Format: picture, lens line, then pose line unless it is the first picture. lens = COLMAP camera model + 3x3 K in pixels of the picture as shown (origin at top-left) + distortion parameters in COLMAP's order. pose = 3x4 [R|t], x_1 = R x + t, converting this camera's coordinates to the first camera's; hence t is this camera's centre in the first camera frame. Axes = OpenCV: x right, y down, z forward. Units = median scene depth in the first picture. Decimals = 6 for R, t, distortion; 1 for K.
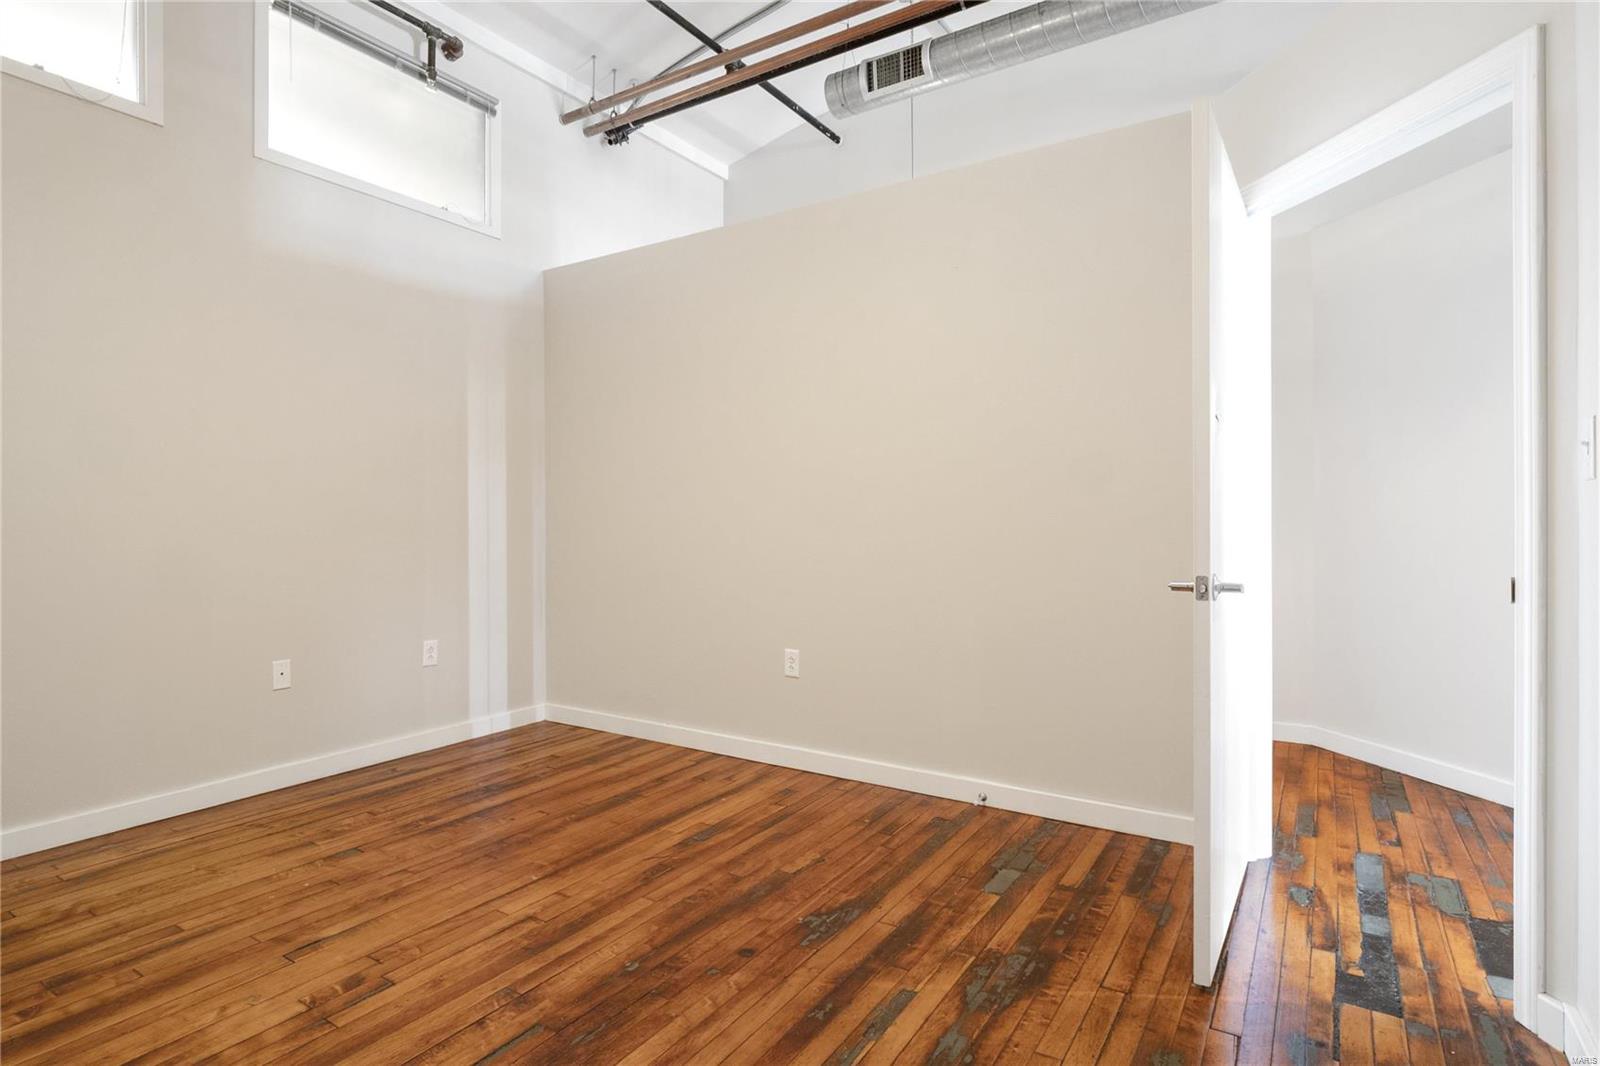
lens RADIAL K [[821.9, 0, 799.1], [0, 821.9, 525.9], [0, 0, 1]] dist [0.004482, -0.002352]
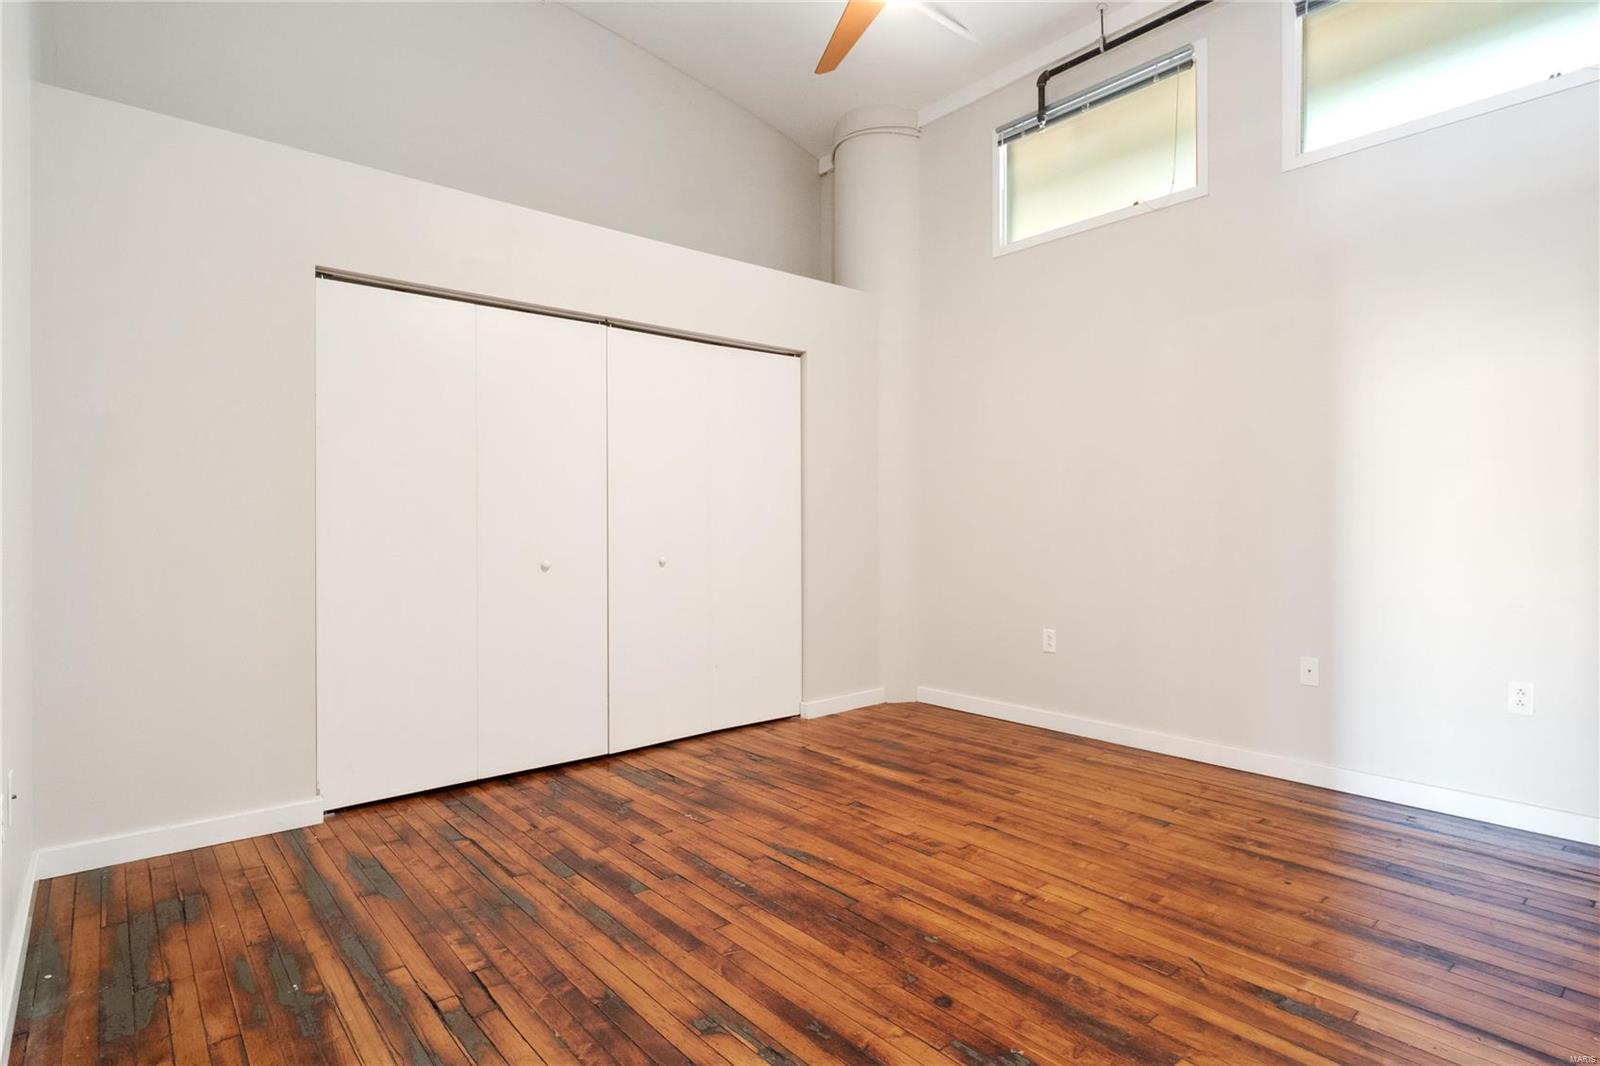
lens RADIAL K [[821.9, 0, 801.2], [0, 821.9, 539.5], [0, 0, 1]] dist [0.004482, -0.002352]
pose [[-0.282736, 0.026437, -0.958833, 0.715268], [0.002492, 0.999637, 0.026827, -0.020262], [0.959195, 0.005196, -0.282699, 0.928615]]
